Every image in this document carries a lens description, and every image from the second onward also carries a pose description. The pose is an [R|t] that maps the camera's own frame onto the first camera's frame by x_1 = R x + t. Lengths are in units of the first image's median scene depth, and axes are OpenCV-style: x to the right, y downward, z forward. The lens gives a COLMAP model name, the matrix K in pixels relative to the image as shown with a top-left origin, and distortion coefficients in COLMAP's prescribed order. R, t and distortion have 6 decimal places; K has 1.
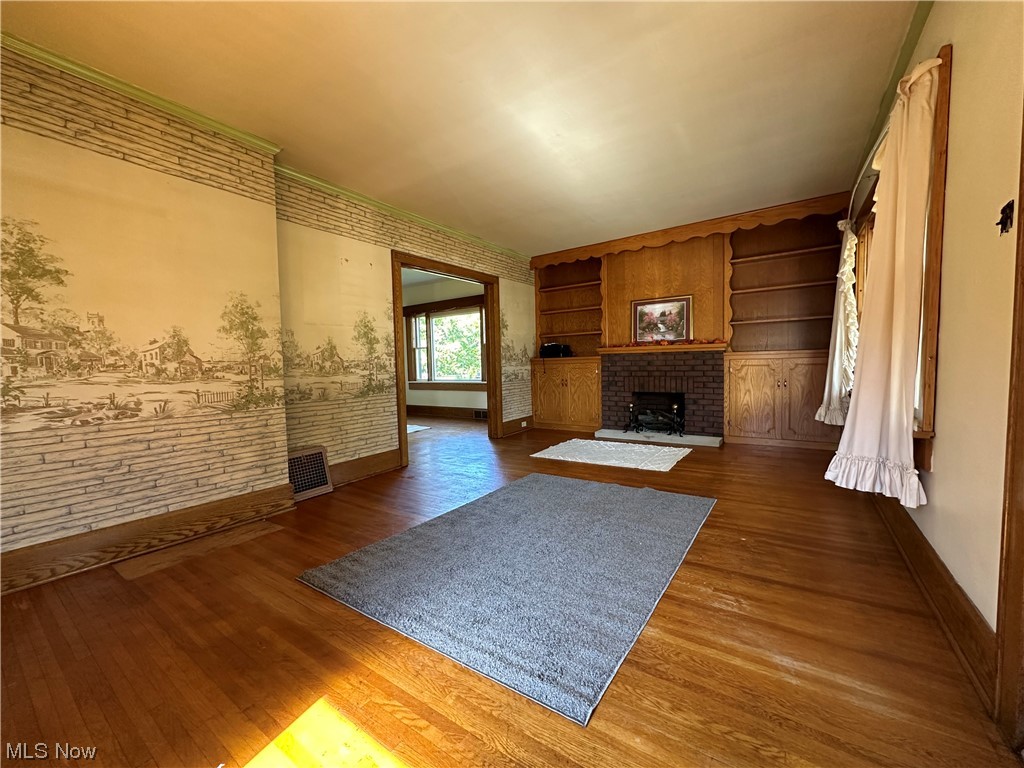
lens RADIAL K [[407.6, 0, 512.4], [0, 407.6, 383.5], [0, 0, 1]] dist [-0.002187, -0.000310]
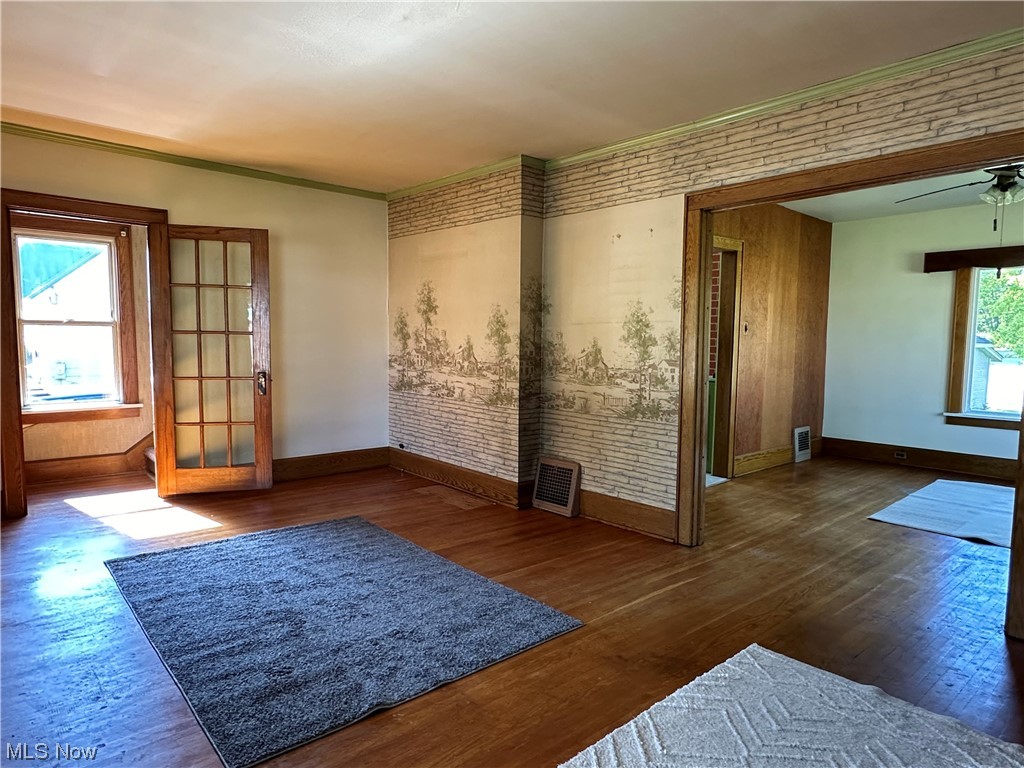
lens RADIAL K [[618.9, 0, 508.1], [0, 618.9, 389.5], [0, 0, 1]] dist [-0.003033, -0.000843]
pose [[-0.237168, 0.105045, -0.965773, 0.740179], [-0.055136, 0.991079, 0.121338, -0.139867], [0.969903, 0.082027, -0.229260, 1.026285]]
